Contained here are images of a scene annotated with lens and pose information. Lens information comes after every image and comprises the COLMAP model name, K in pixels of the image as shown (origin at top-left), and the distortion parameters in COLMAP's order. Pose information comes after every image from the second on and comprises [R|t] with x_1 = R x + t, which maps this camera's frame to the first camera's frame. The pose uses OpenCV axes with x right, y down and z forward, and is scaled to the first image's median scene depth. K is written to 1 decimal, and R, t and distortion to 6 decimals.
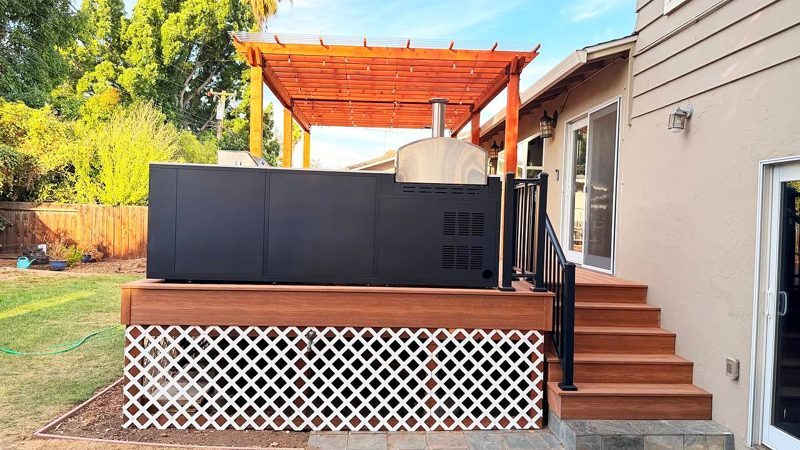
lens RADIAL K [[546.3, 0, 398.0], [0, 546.3, 225.9], [0, 0, 1]] dist [-0.001760, -0.000962]
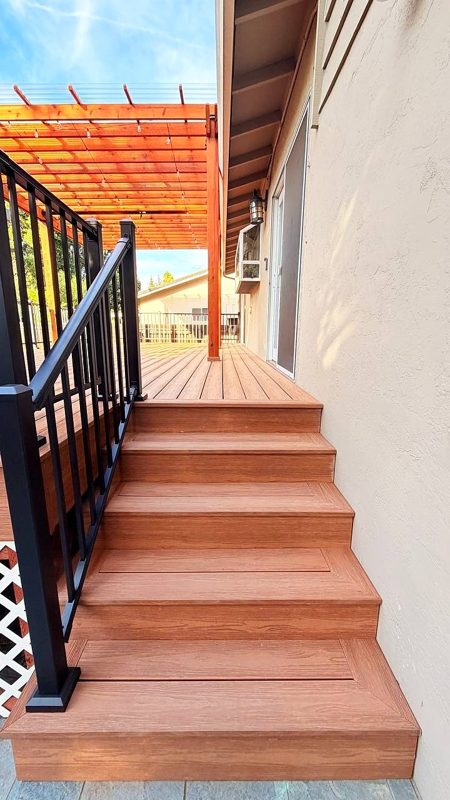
lens RADIAL K [[314.0, 0, 224.2], [0, 314.0, 401.1], [0, 0, 1]] dist [-0.001111, -0.000139]
pose [[0.999086, -0.013635, -0.040507, 0.334758], [0.021710, 0.978273, 0.206181, 0.029769], [0.036816, -0.206872, 0.977675, 0.611836]]
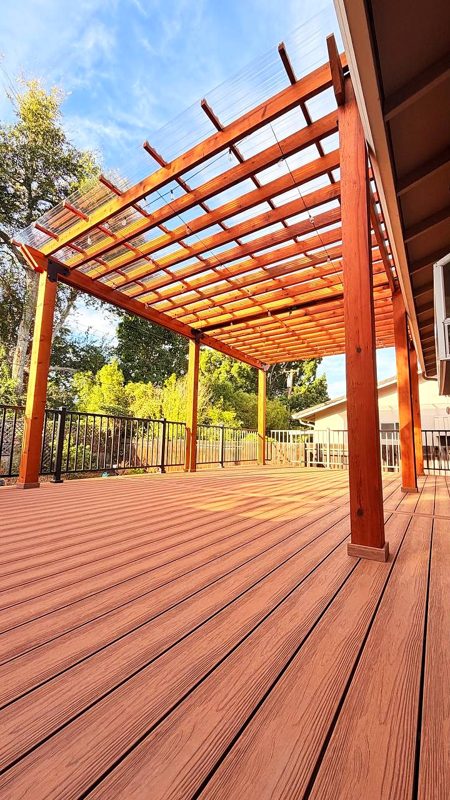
lens RADIAL K [[314.0, 0, 220.4], [0, 314.0, 402.5], [0, 0, 1]] dist [-0.001111, -0.000139]
pose [[0.802896, -0.091524, -0.589051, 0.346642], [-0.005835, 0.986889, -0.161293, 0.010573], [0.596090, 0.132938, 0.791836, 1.000396]]
